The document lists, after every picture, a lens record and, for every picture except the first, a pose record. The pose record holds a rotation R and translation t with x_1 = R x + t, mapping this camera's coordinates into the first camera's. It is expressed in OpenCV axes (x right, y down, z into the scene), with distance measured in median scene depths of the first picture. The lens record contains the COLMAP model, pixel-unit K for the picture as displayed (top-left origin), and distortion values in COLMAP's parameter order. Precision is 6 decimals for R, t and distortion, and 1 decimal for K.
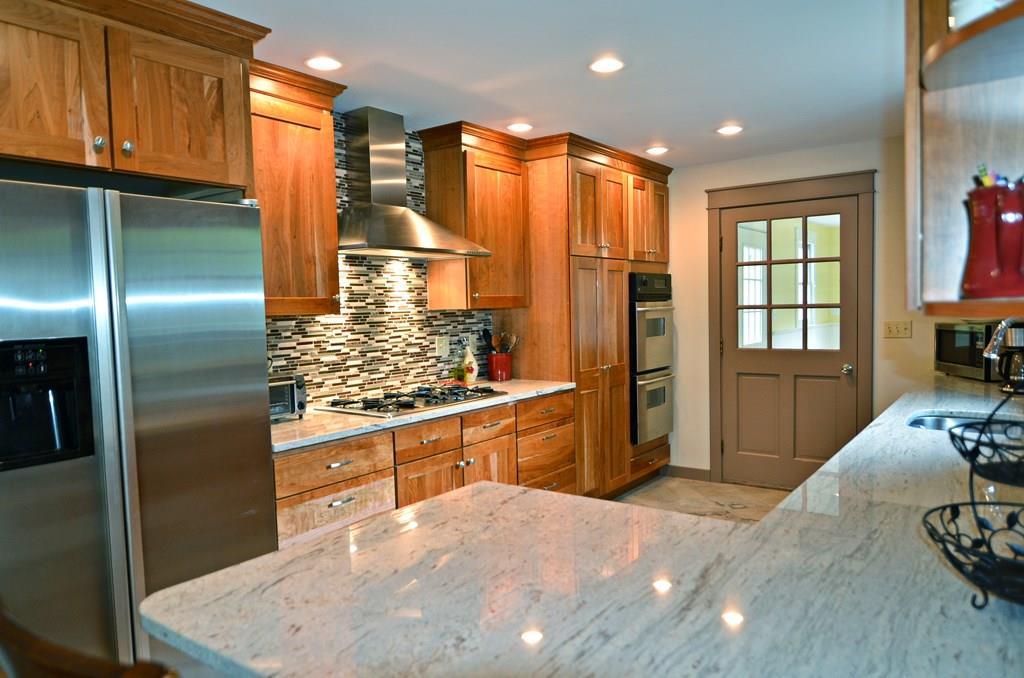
lens RADIAL K [[689.9, 0, 506.2], [0, 689.9, 347.5], [0, 0, 1]] dist [-0.002209, -0.004677]
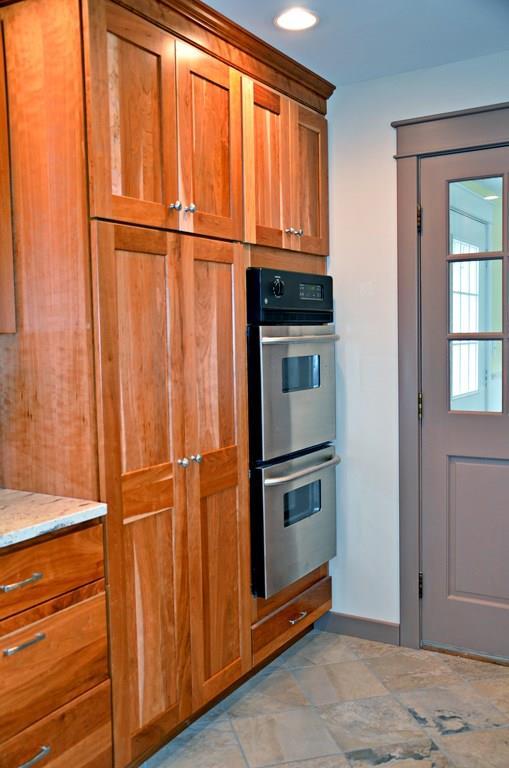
lens RADIAL K [[779.8, 0, 256.5], [0, 779.8, 381.3], [0, 0, 1]] dist [-0.034998, 0.000000]
pose [[0.994589, -0.000344, 0.103891, 0.125482], [0.000201, 0.999999, 0.001394, -0.025242], [-0.103891, -0.001365, 0.994588, 0.423438]]
